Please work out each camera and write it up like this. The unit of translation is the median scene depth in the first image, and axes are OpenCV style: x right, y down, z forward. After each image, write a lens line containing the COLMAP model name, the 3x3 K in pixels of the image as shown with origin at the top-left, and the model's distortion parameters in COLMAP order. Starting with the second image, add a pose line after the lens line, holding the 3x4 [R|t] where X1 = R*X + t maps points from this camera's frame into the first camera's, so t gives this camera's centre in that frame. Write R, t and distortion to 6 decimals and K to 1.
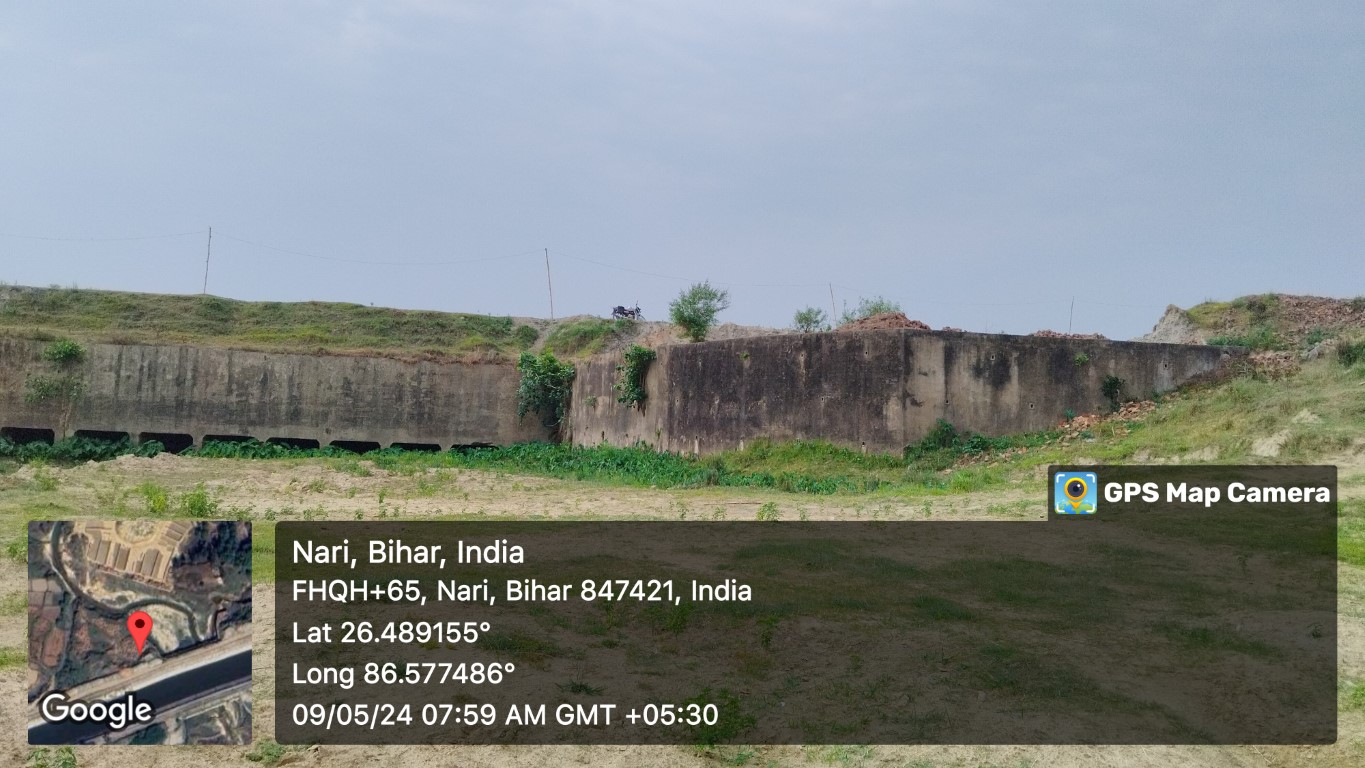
lens RADIAL K [[1128.9, 0, 684.9], [0, 1128.9, 382.9], [0, 0, 1]] dist [0.070825, -0.150571]
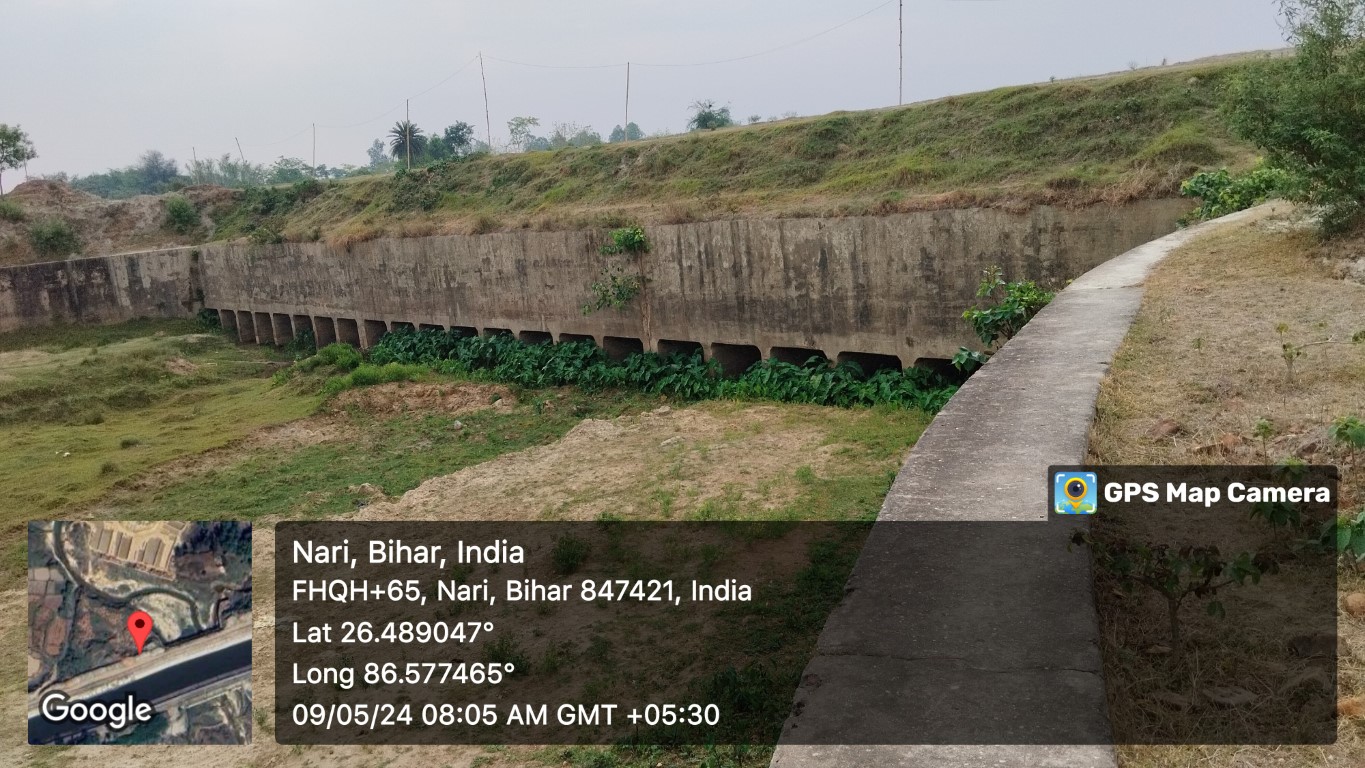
lens RADIAL K [[1128.9, 0, 679.1], [0, 1128.9, 372.2], [0, 0, 1]] dist [0.070825, -0.150571]
pose [[0.538505, 0.045655, -0.841385, 0.113070], [0.164973, 0.973494, 0.158410, -0.054555], [0.826315, -0.224110, 0.516699, 0.599934]]
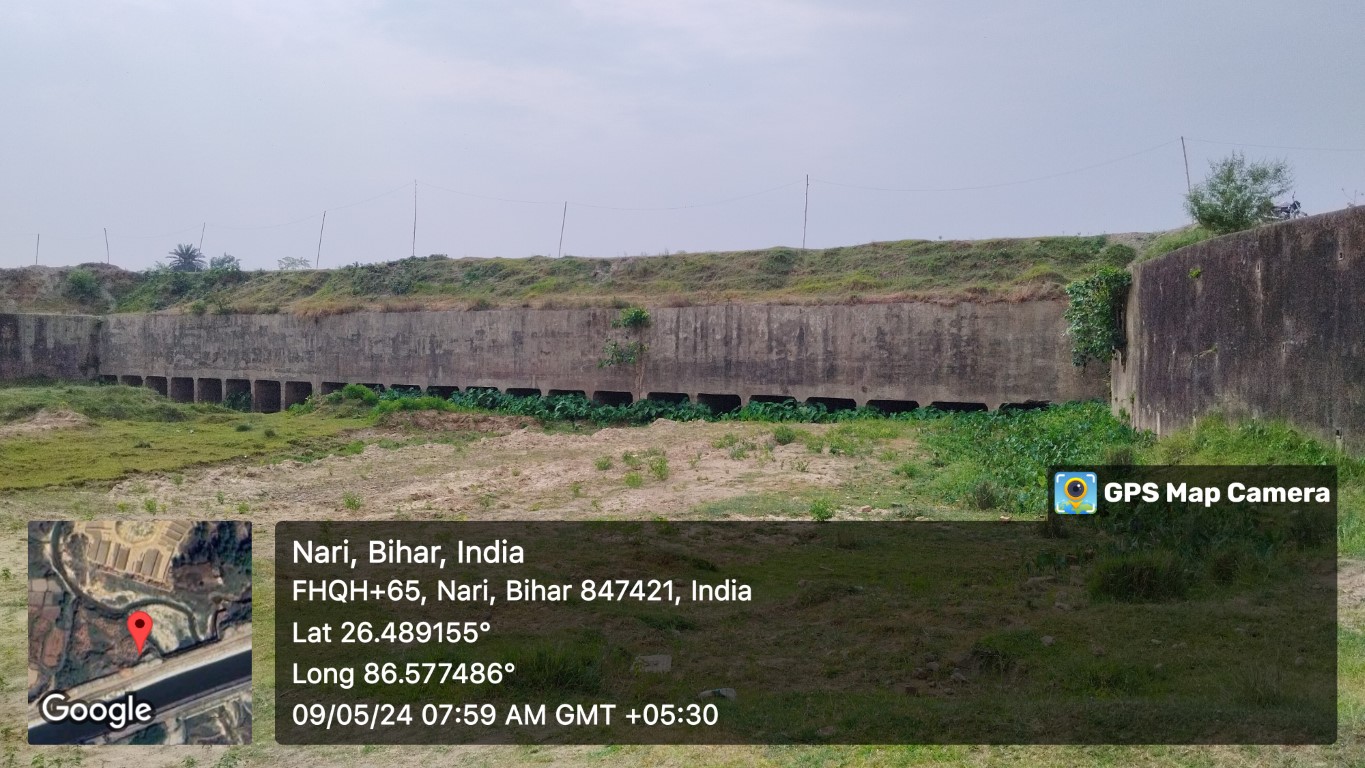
lens RADIAL K [[1128.9, 0, 682.4], [0, 1128.9, 379.7], [0, 0, 1]] dist [0.070825, -0.150571]
pose [[0.748801, -0.021651, -0.662442, 0.163946], [0.058814, 0.997694, 0.033873, -0.003117], [0.660181, -0.064325, 0.748347, 0.249150]]
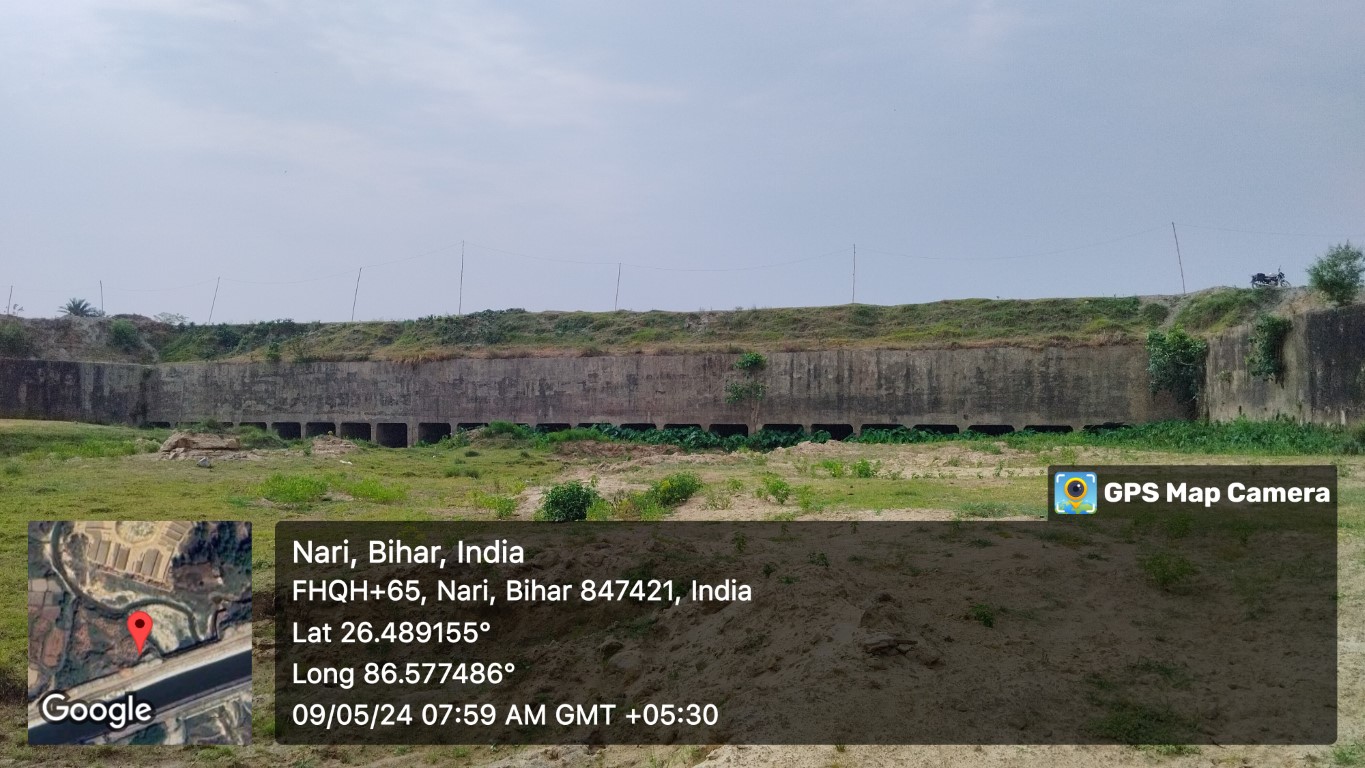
lens RADIAL K [[1128.9, 0, 682.7], [0, 1128.9, 354.3], [0, 0, 1]] dist [0.070825, -0.150571]
pose [[0.849490, -0.070166, -0.522918, 0.031104], [0.063025, 0.997516, -0.031463, -0.001021], [0.523826, -0.006230, 0.851802, -0.078406]]
